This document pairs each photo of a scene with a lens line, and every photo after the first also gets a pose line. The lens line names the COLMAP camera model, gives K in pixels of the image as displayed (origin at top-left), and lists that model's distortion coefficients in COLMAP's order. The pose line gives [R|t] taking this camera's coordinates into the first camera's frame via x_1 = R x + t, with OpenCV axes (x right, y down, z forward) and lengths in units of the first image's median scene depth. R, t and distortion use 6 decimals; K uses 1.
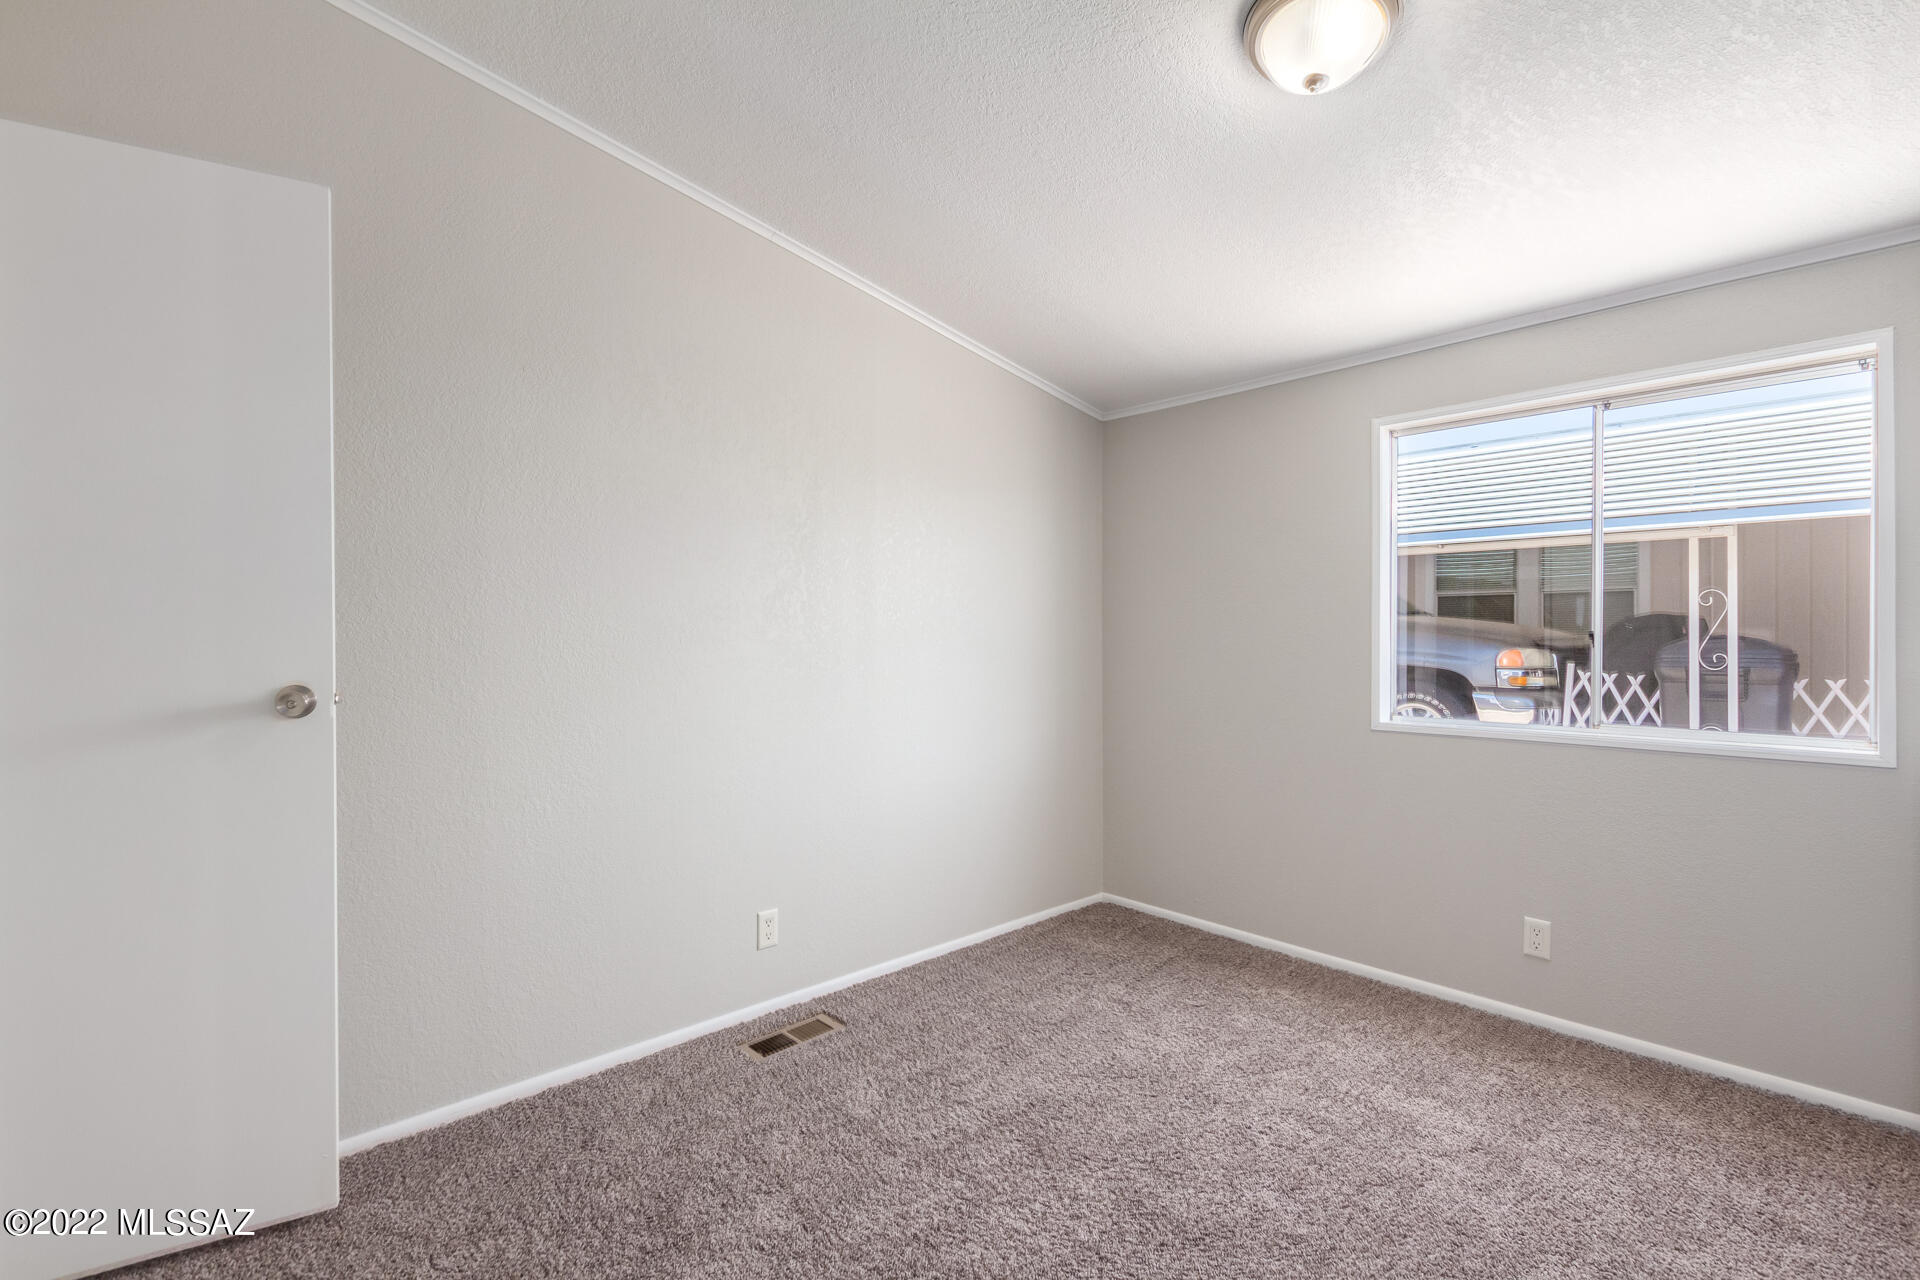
lens RADIAL K [[894.8, 0, 980.5], [0, 894.8, 629.1], [0, 0, 1]] dist [-0.000971, -0.000711]
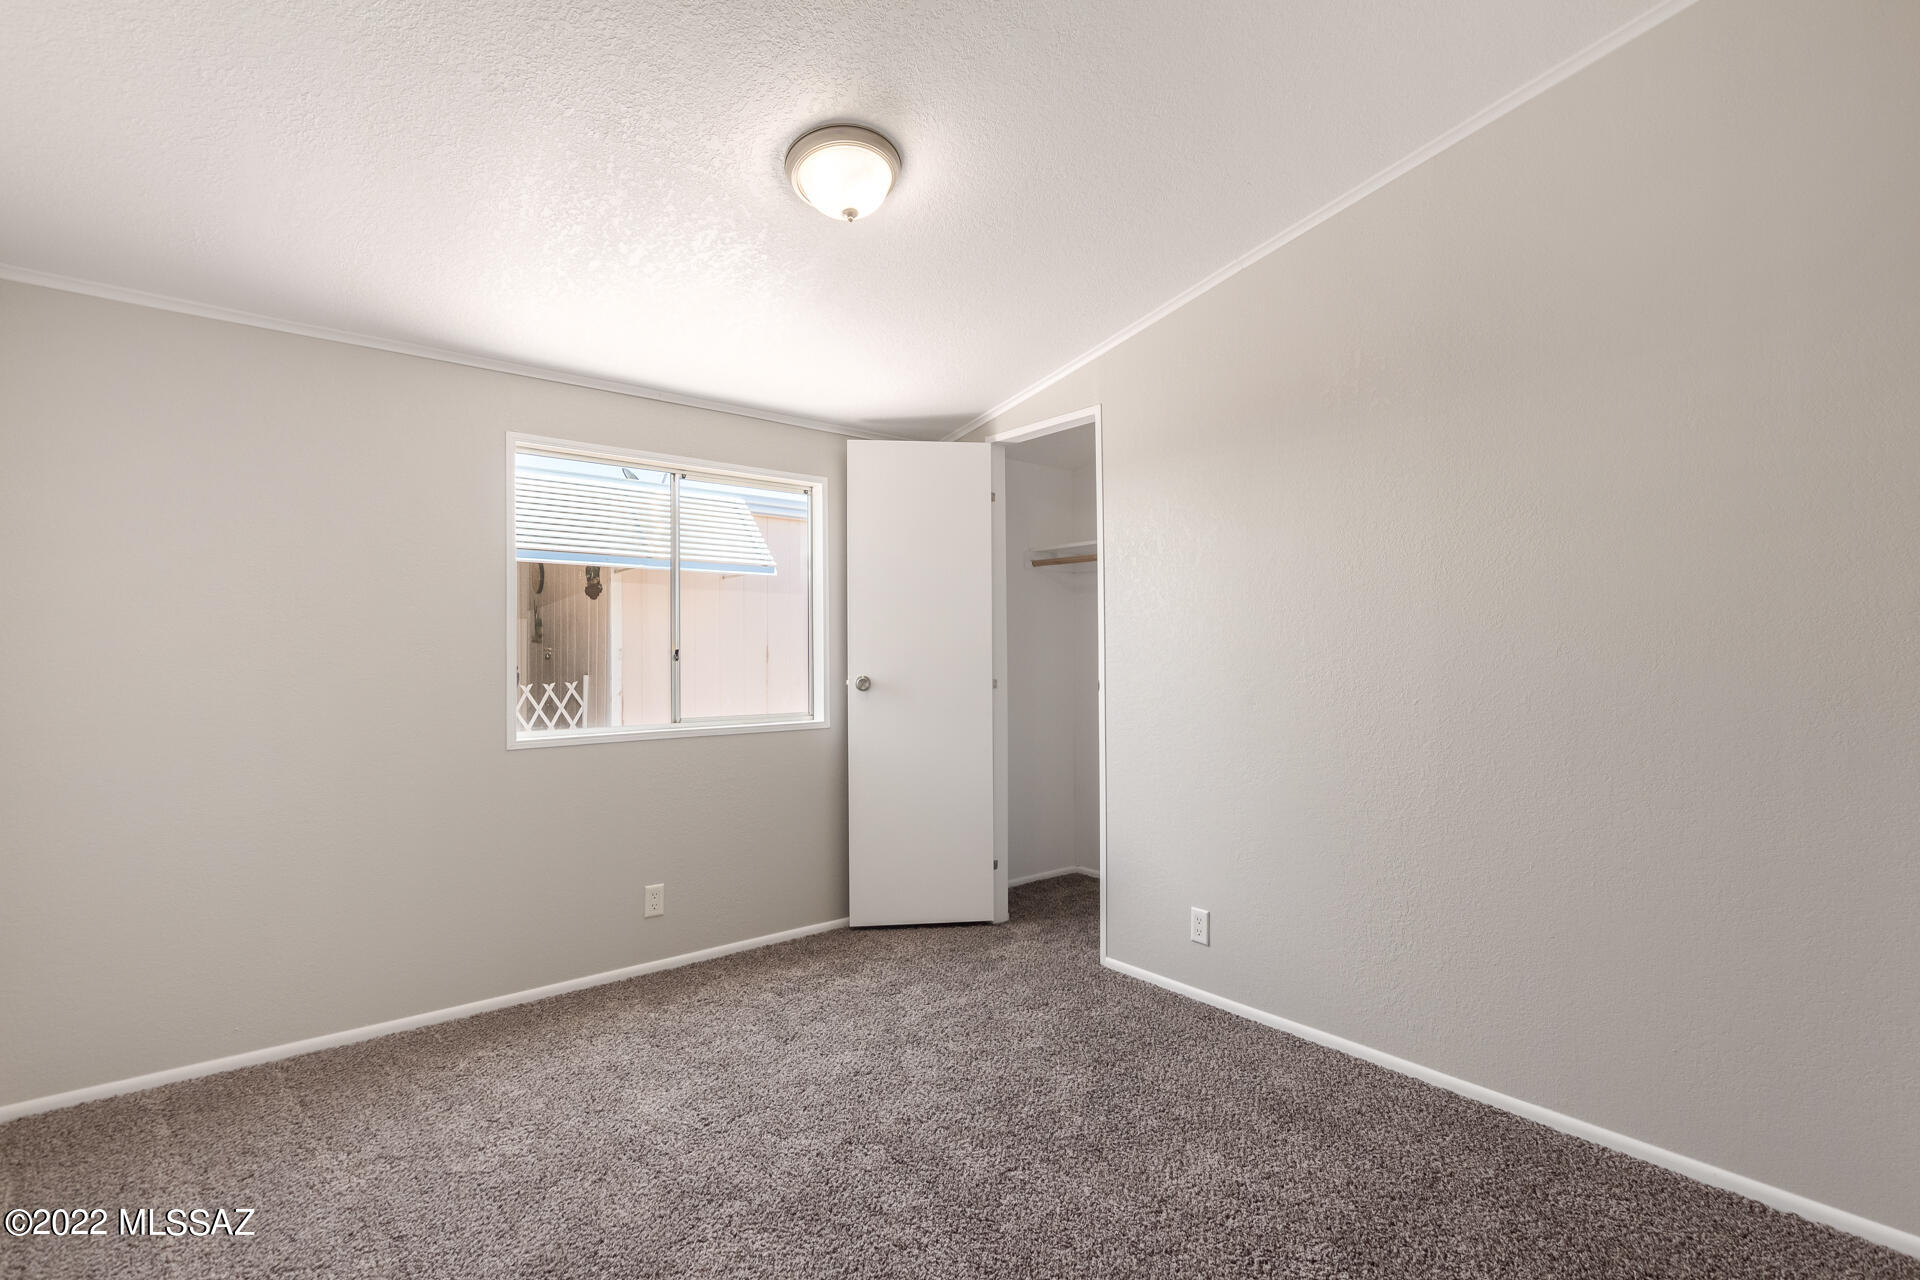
lens RADIAL K [[894.8, 0, 979.6], [0, 894.8, 640.4], [0, 0, 1]] dist [-0.000971, -0.000711]
pose [[0.041547, 0.006184, 0.999117, -0.553775], [-0.003589, 0.999975, -0.006040, -0.002405], [-0.999130, -0.003335, 0.041568, 0.485788]]
